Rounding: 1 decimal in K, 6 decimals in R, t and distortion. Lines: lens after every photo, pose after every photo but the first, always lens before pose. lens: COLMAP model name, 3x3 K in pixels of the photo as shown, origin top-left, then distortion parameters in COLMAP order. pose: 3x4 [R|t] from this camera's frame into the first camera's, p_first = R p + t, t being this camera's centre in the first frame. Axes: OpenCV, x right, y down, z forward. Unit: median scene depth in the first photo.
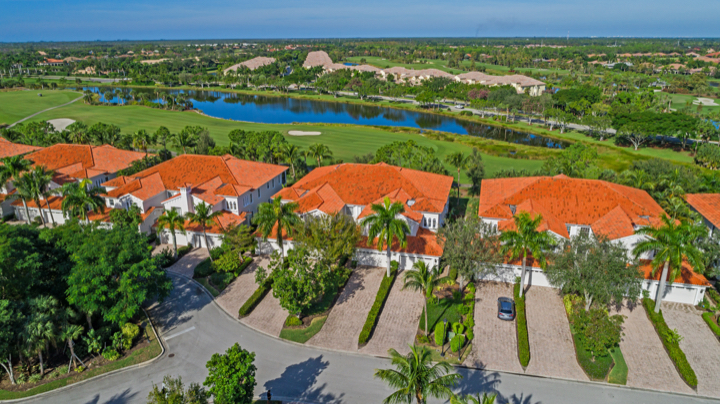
lens RADIAL K [[493.2, 0, 358.3], [0, 493.2, 201.0], [0, 0, 1]] dist [-0.004060, 0.000834]
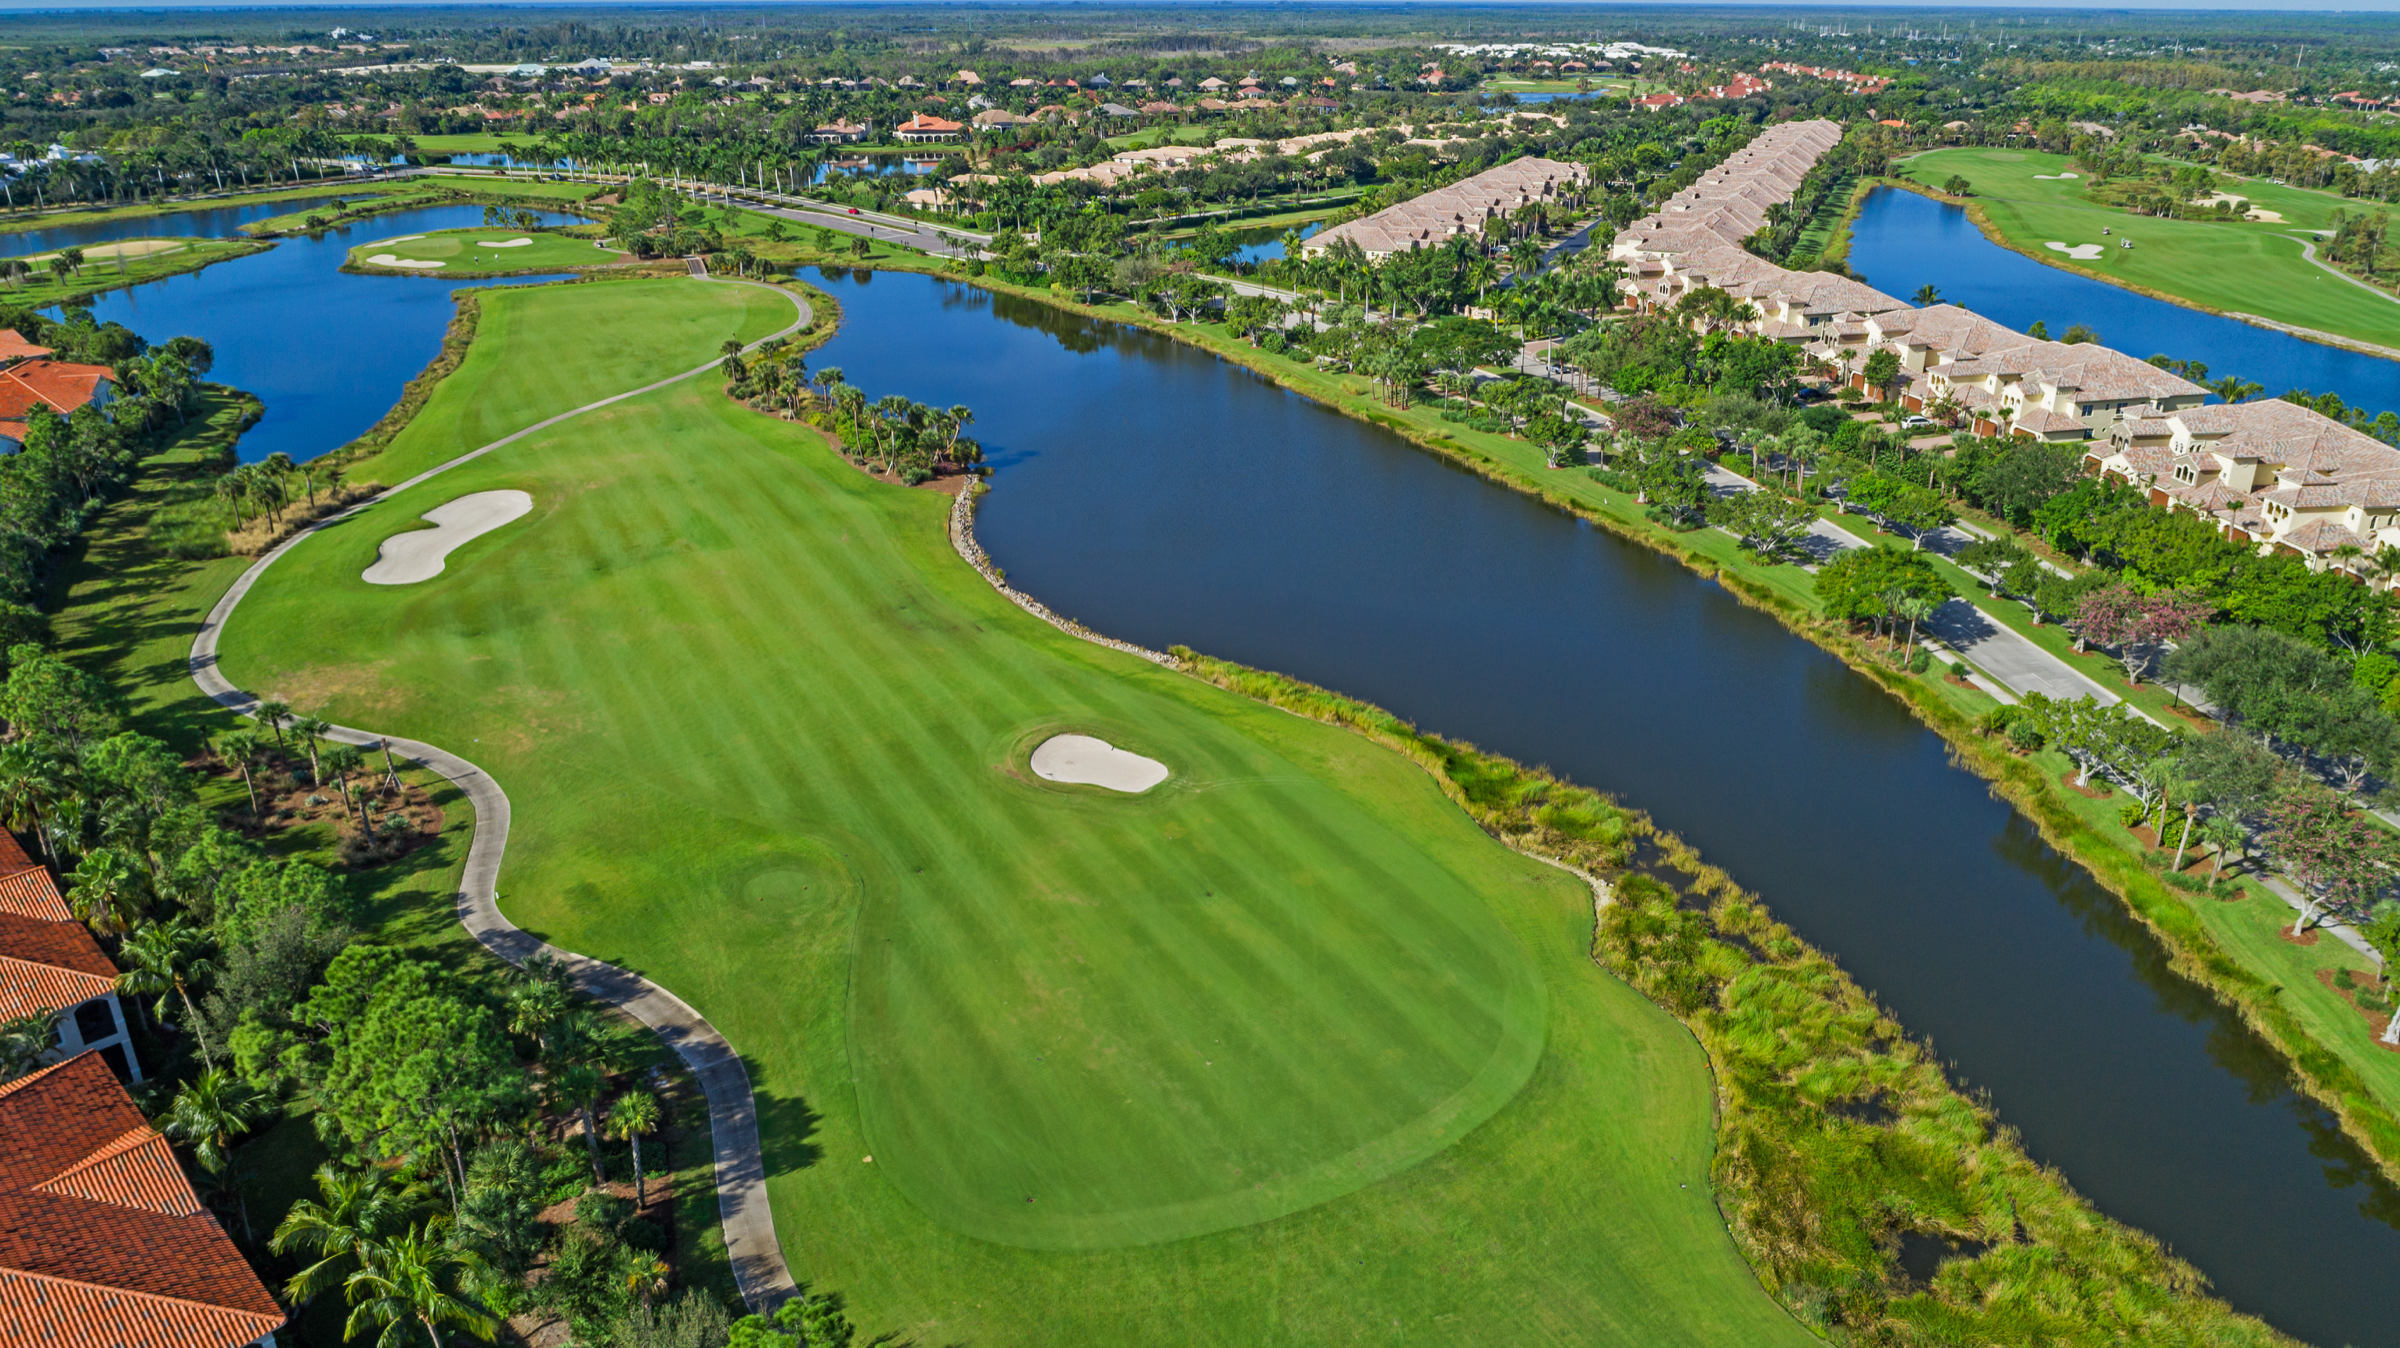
lens RADIAL K [[1644.1, 0, 1194.4], [0, 1644.1, 670.7], [0, 0, 1]] dist [-0.004060, 0.000834]
pose [[0.885927, 0.184125, -0.425713, 0.559548], [-0.155055, 0.982594, 0.102307, -0.597495], [0.437141, -0.024627, 0.899056, 0.747020]]
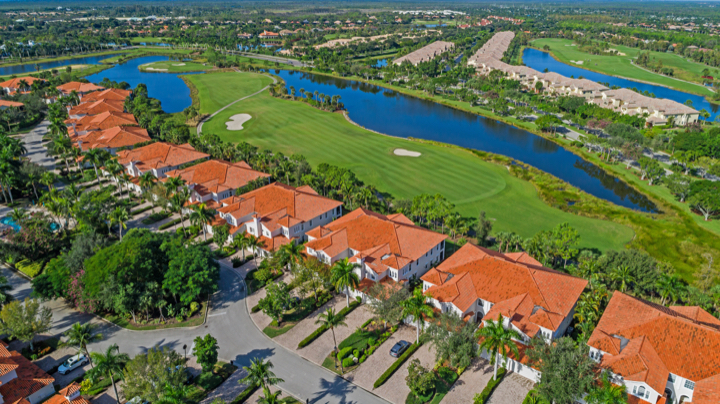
lens RADIAL K [[491.2, 0, 360.0], [0, 491.2, 202.0], [0, 0, 1]] dist [-0.007648, 0.003671]
pose [[0.922504, 0.157903, -0.352212, 0.498938], [-0.131130, 0.986431, 0.098783, -0.277530], [0.363031, -0.044942, 0.930692, -0.328772]]
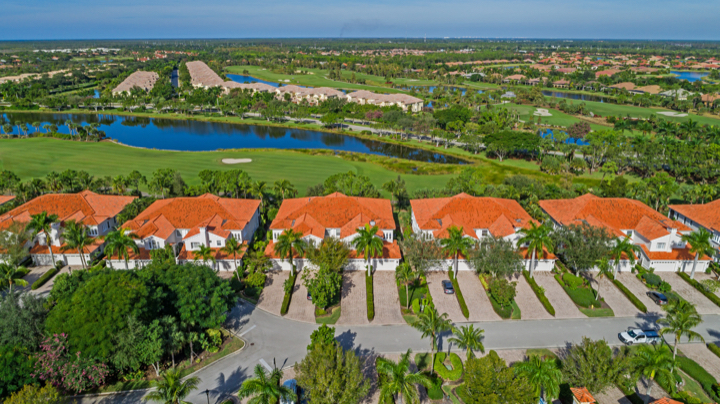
lens RADIAL K [[491.2, 0, 360.0], [0, 491.2, 202.0], [0, 0, 1]] dist [-0.007648, 0.003671]
pose [[0.966130, -0.081248, 0.244931, -0.271102], [0.080482, 0.996669, 0.013149, -0.079479], [-0.245184, 0.007009, 0.969451, -0.377945]]
